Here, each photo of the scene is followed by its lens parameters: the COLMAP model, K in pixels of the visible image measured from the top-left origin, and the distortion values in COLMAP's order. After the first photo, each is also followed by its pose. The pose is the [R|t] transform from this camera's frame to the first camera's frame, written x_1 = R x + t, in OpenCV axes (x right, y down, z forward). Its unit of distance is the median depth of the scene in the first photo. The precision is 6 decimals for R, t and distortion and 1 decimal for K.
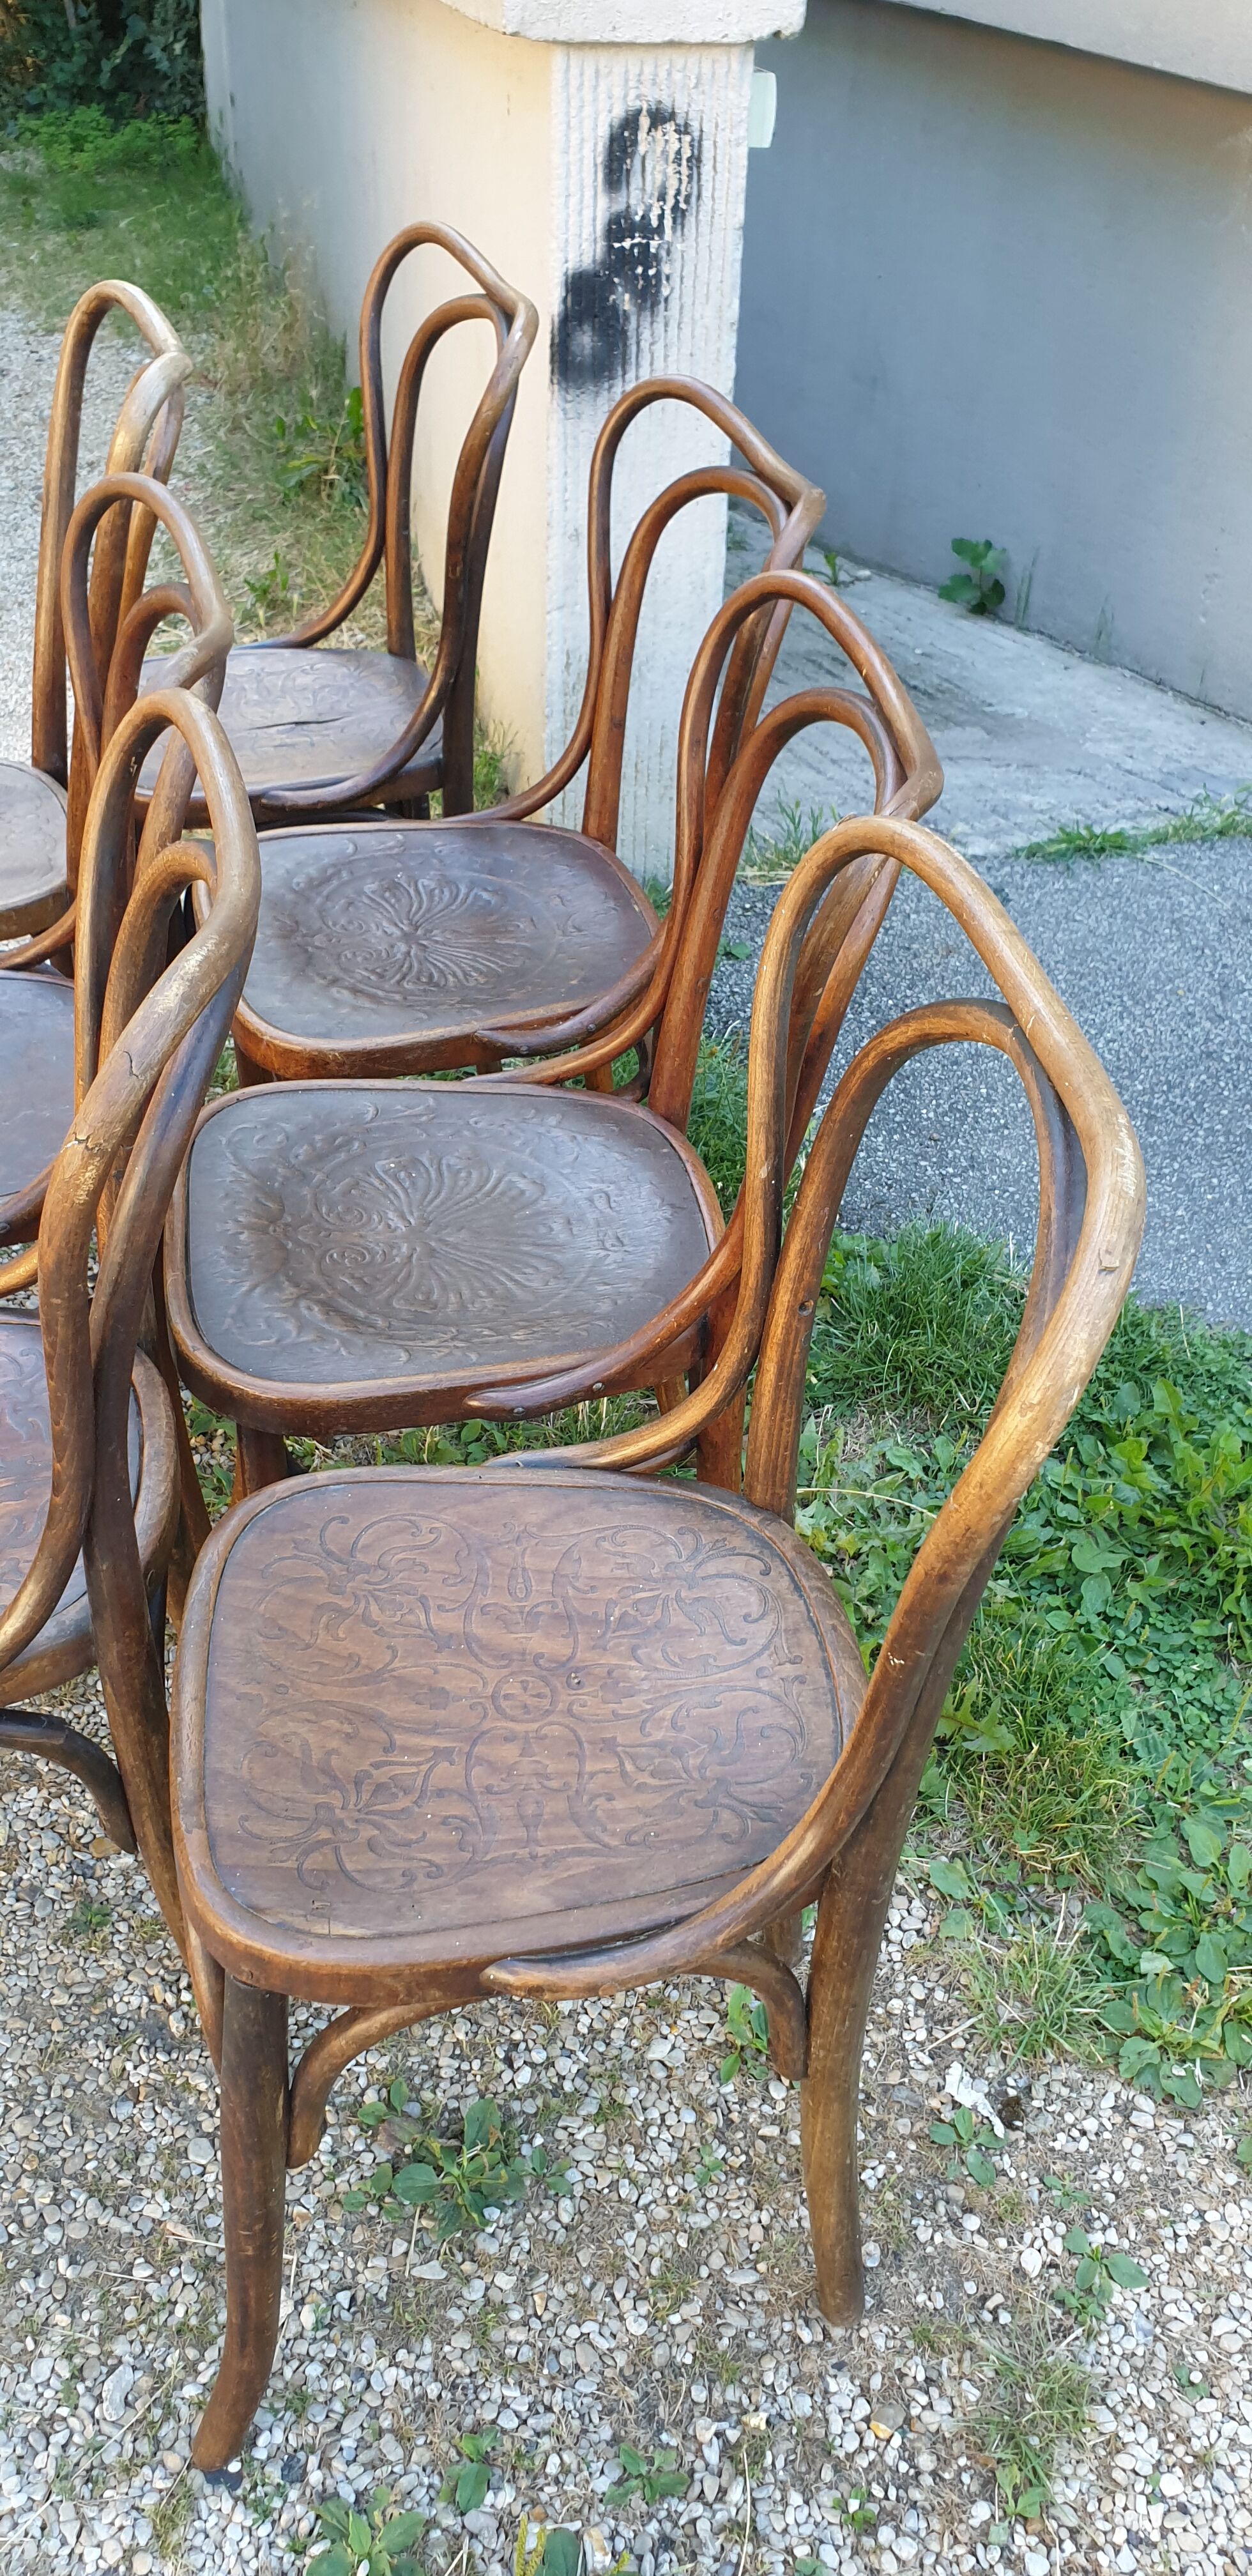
lens RADIAL K [[2027.5, 0, 608.6], [0, 2027.5, 1275.2], [0, 0, 1]] dist [0.008024, 0.036090]
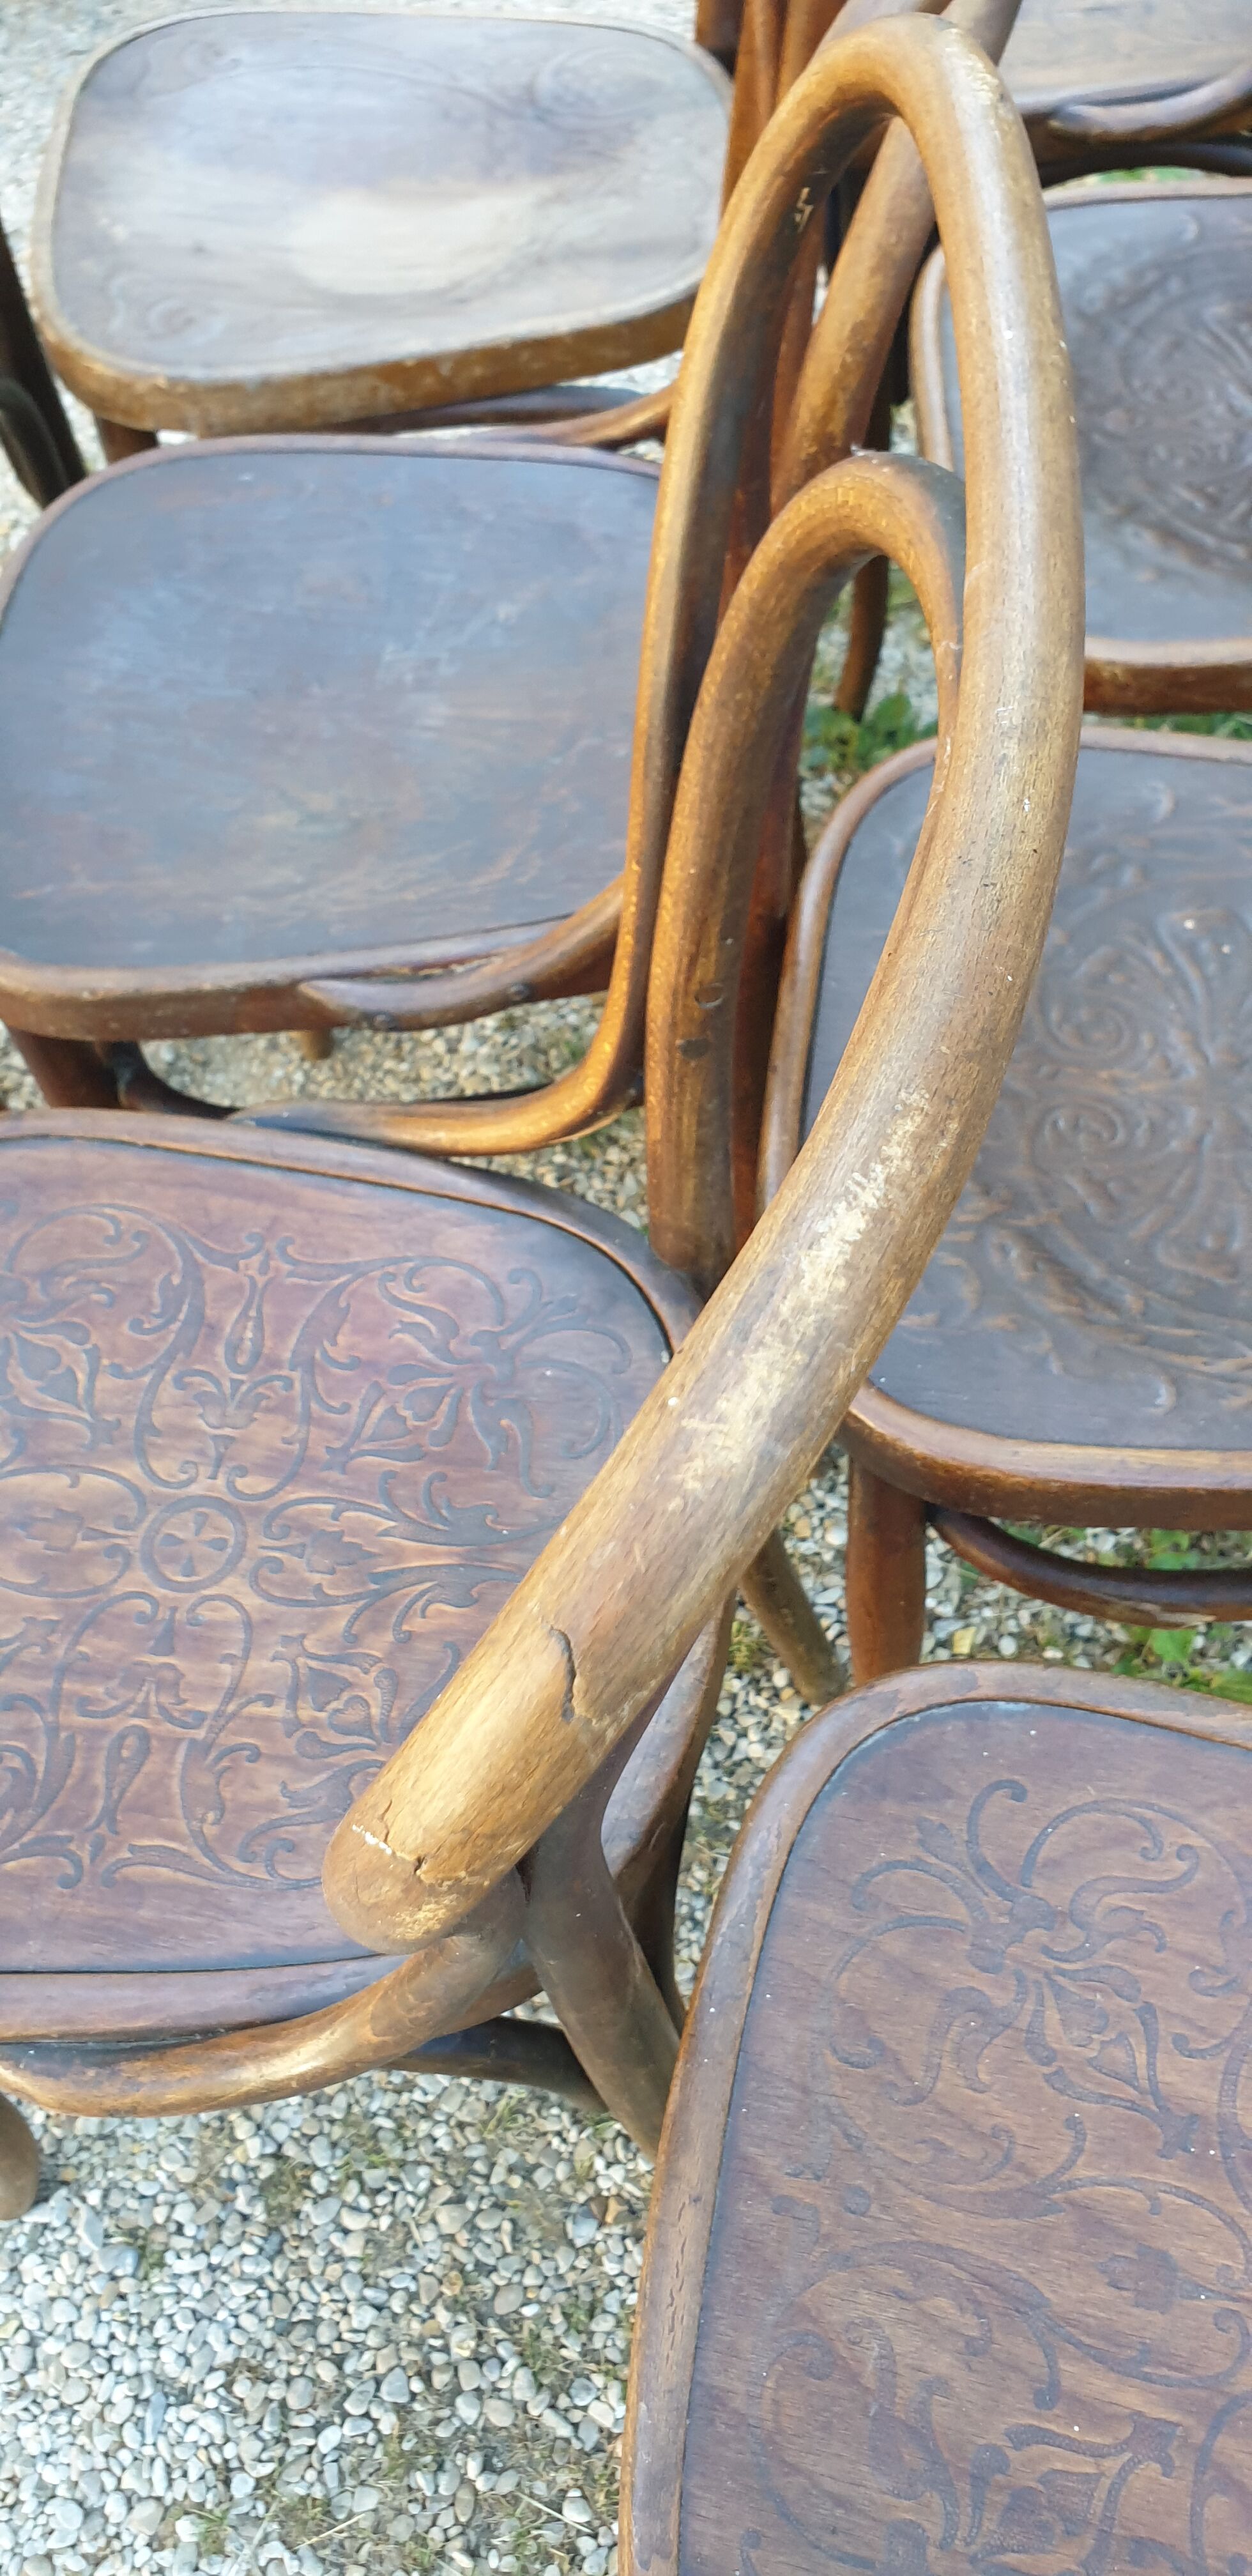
lens RADIAL K [[2027.5, 0, 642.2], [0, 2027.5, 1260.4], [0, 0, 1]] dist [0.008024, 0.036090]
pose [[0.948854, 0.183797, -0.256699, -0.091670], [-0.092402, 0.939140, 0.330876, -0.142579], [0.301890, -0.290233, 0.908090, 0.427994]]
